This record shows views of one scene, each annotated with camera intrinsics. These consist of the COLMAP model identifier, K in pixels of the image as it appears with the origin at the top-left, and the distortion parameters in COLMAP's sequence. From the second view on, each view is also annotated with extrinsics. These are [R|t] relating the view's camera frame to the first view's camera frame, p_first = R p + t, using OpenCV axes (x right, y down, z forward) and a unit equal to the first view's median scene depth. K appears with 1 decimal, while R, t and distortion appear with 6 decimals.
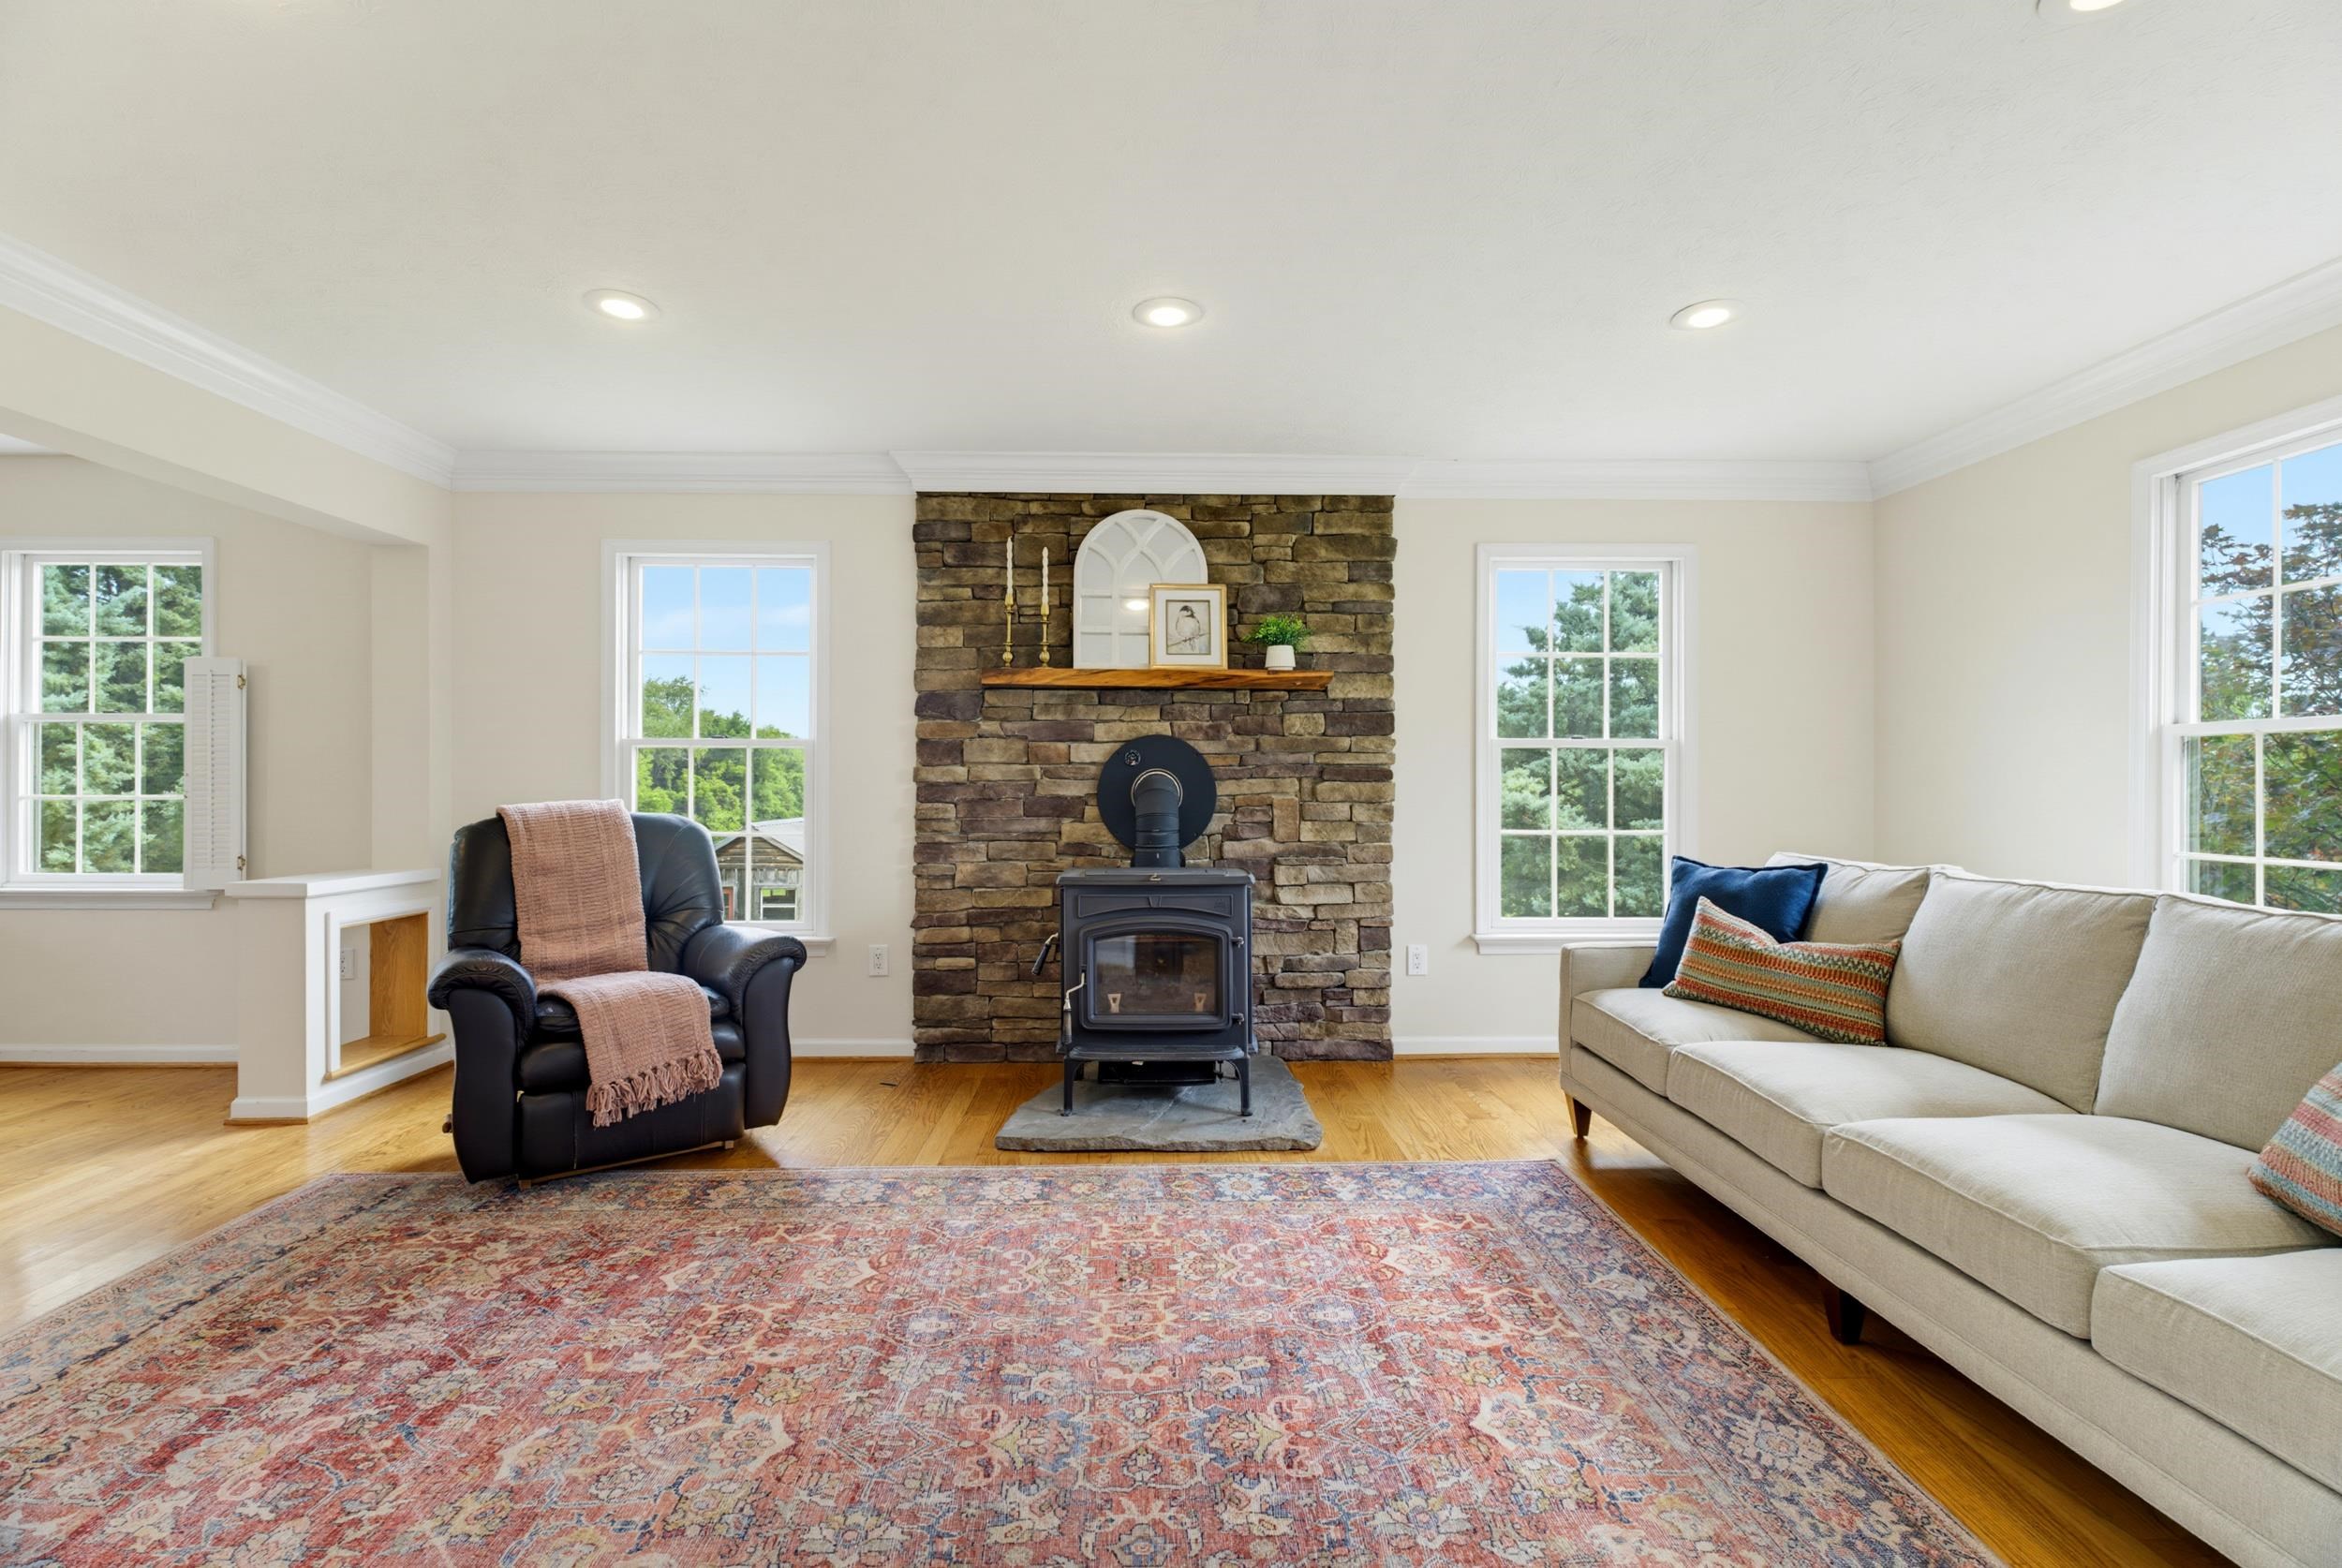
lens RADIAL K [[1041.9, 0, 1166.3], [0, 1041.9, 776.9], [0, 0, 1]] dist [0.009913, -0.009000]
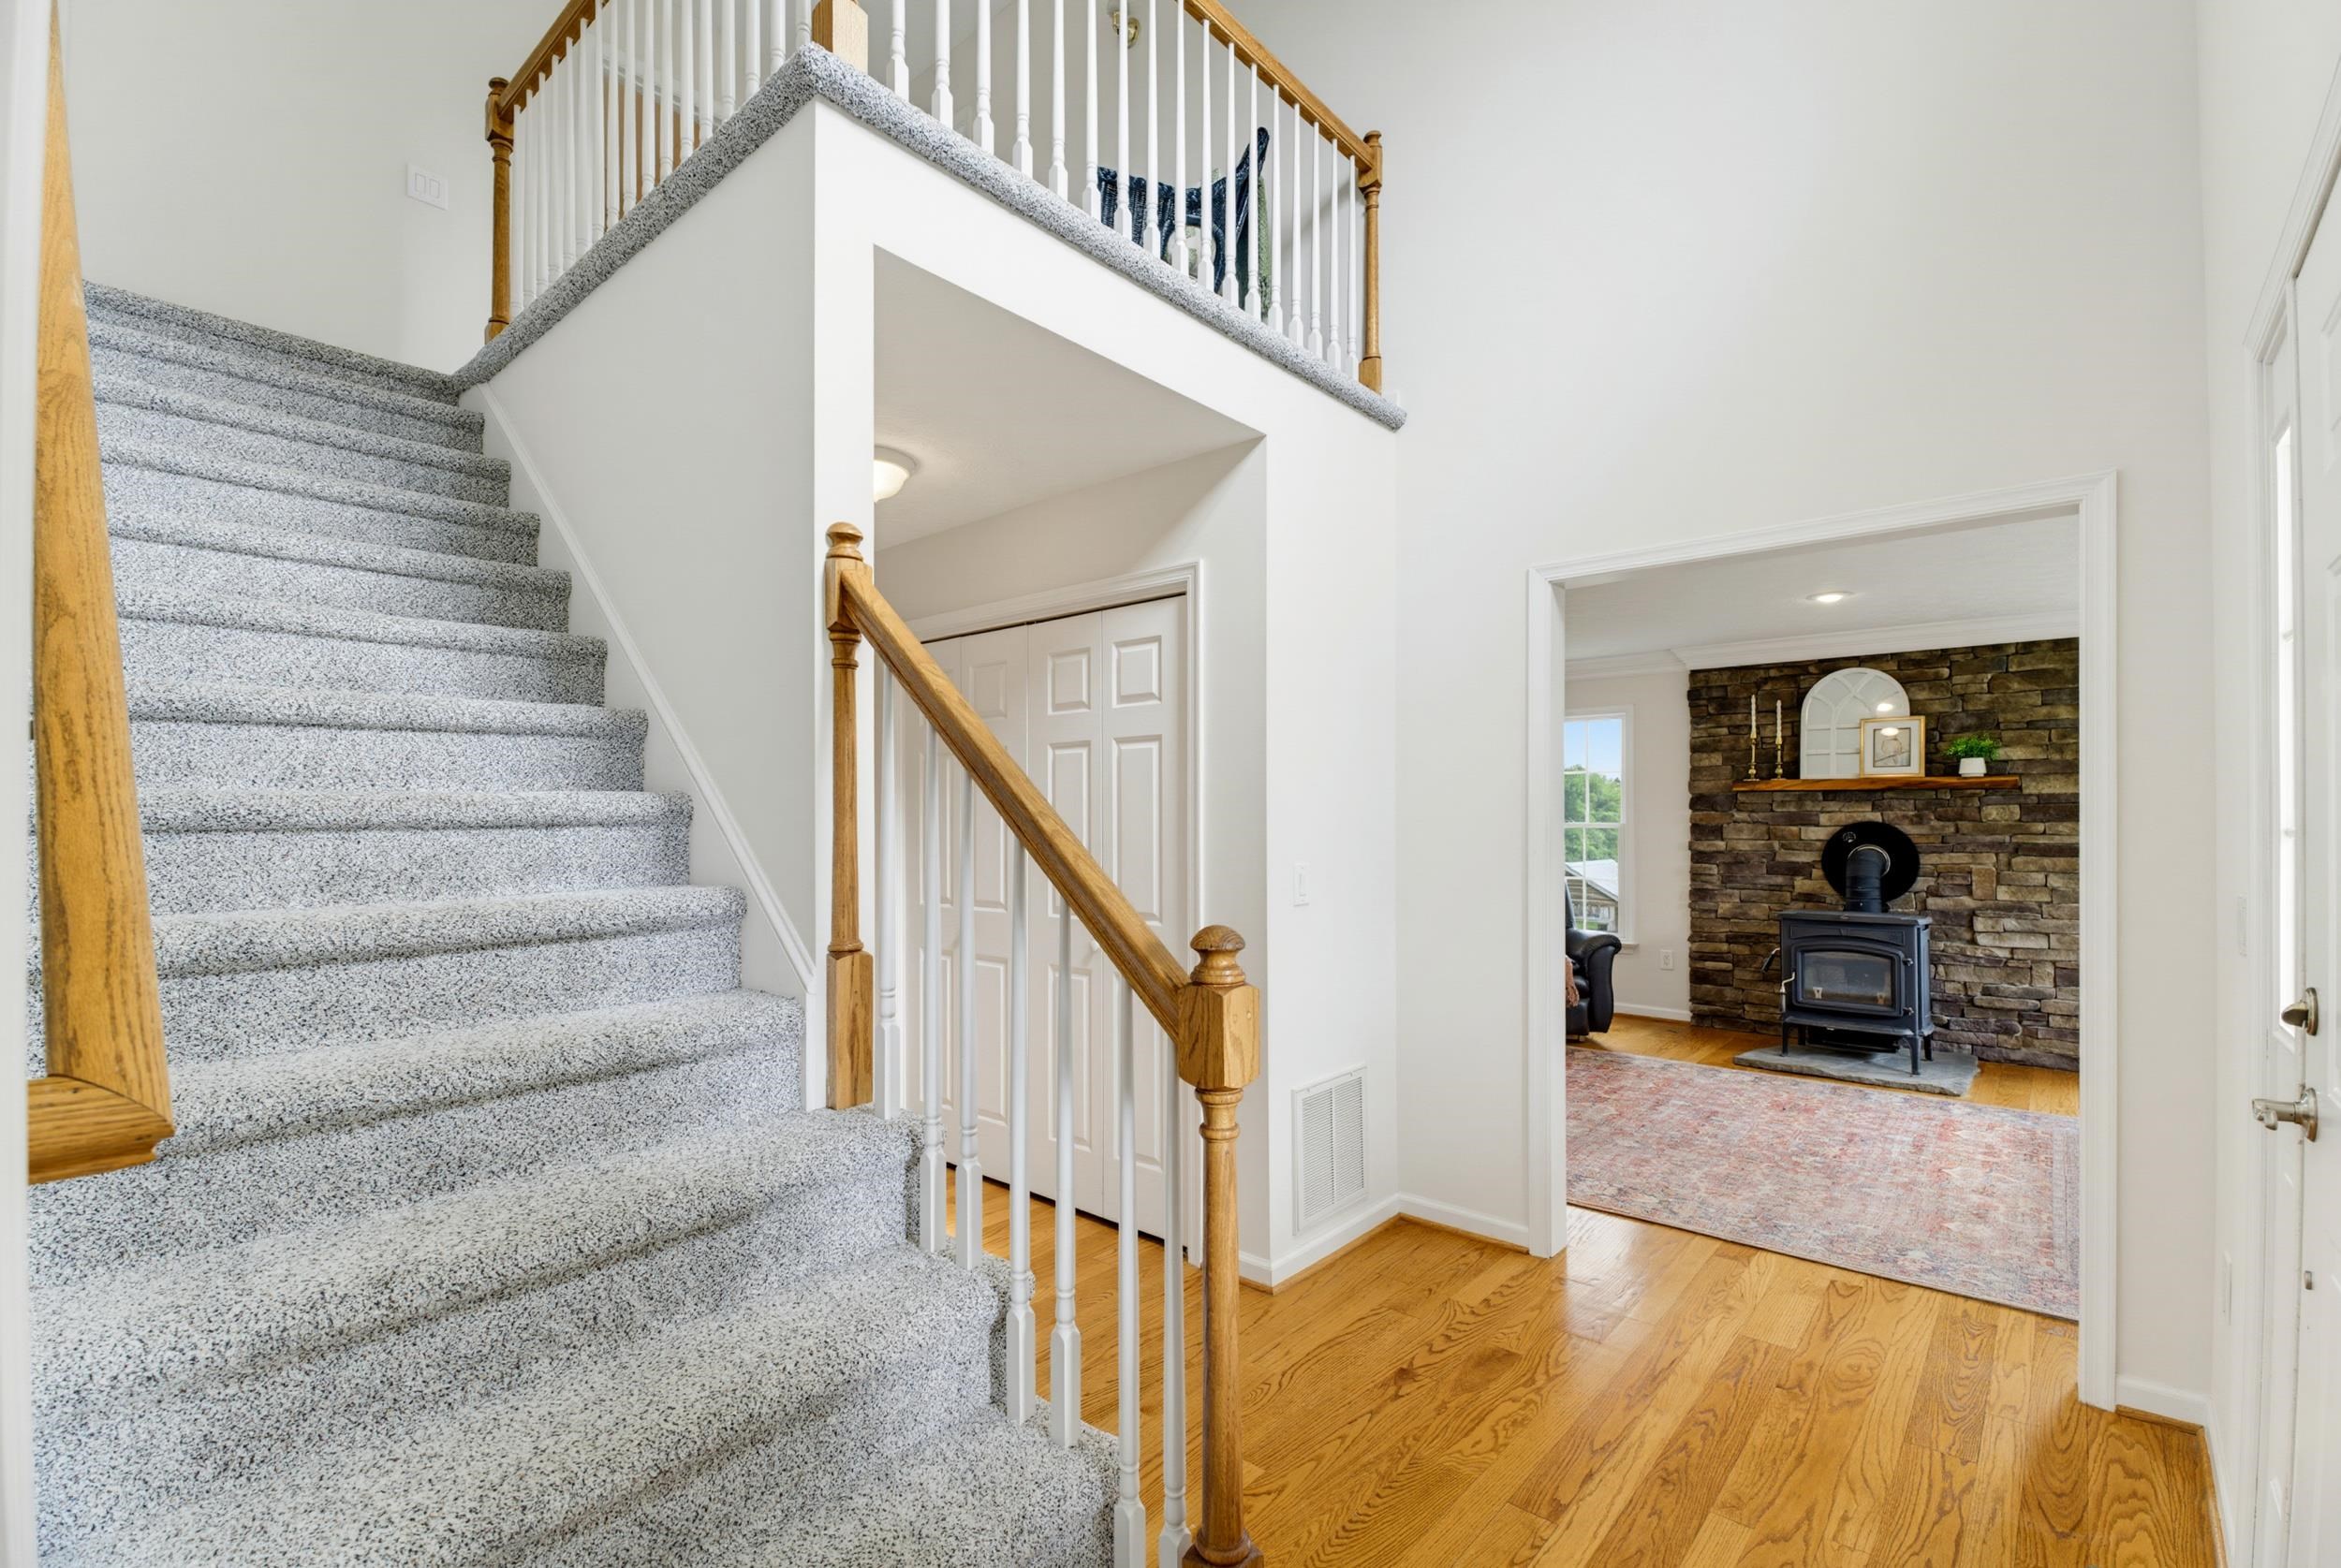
lens RADIAL K [[1041.4, 0, 1171.1], [0, 1041.4, 806.2], [0, 0, 1]] dist [0.009913, -0.009000]
pose [[0.741412, -0.008458, -0.670997, 0.246490], [0.003513, 0.999956, -0.008723, -0.052238], [0.671041, 0.004110, 0.741409, -0.731162]]
